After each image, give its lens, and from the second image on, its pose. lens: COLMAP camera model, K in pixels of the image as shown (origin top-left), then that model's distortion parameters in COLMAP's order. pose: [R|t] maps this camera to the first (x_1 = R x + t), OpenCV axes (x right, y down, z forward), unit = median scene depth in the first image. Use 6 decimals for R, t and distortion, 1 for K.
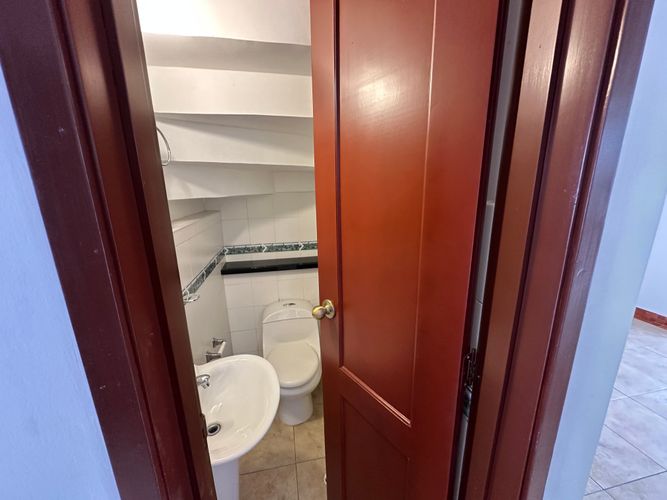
lens RADIAL K [[266.1, 0, 333.6], [0, 266.1, 249.0], [0, 0, 1]] dist [-0.000187, 0.000644]
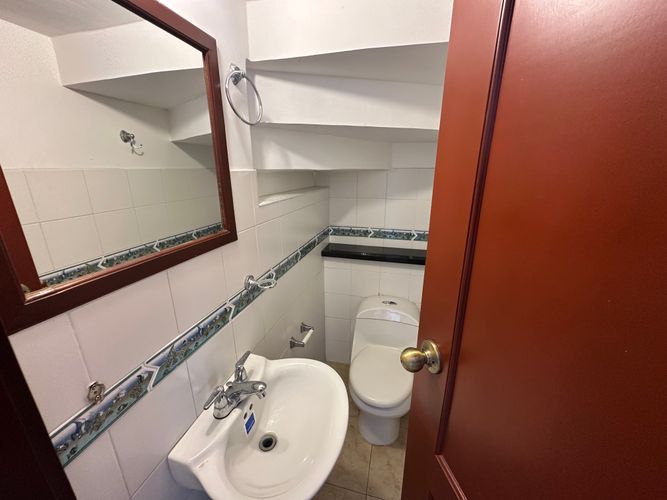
lens RADIAL K [[266.1, 0, 334.9], [0, 266.1, 249.2], [0, 0, 1]] dist [-0.000187, 0.000644]
pose [[0.900888, 0.147337, -0.408279, -0.002231], [-0.119231, 0.988443, 0.093613, -0.021361], [0.417354, -0.035655, 0.908044, 0.192707]]
